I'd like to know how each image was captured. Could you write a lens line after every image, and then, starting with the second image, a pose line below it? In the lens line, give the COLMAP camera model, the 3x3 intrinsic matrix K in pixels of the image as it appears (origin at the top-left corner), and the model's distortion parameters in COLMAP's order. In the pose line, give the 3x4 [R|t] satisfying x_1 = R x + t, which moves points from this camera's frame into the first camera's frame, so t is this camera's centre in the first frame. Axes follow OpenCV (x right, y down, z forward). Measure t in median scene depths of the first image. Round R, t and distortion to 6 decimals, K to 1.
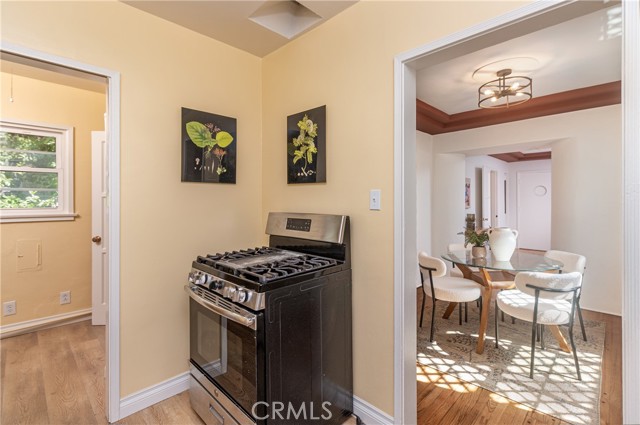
lens RADIAL K [[307.1, 0, 323.7], [0, 307.1, 202.0], [0, 0, 1]] dist [0.011623, 0.000122]
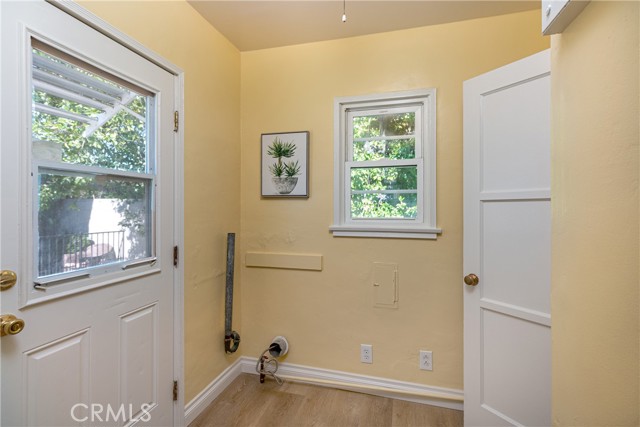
lens RADIAL K [[307.1, 0, 322.2], [0, 307.1, 210.2], [0, 0, 1]] dist [0.011623, 0.000122]
pose [[0.494536, -0.000387, -0.869157, -0.390373], [0.001264, 0.999999, 0.000274, 0.001871], [0.869156, -0.001235, 0.494536, 0.502276]]
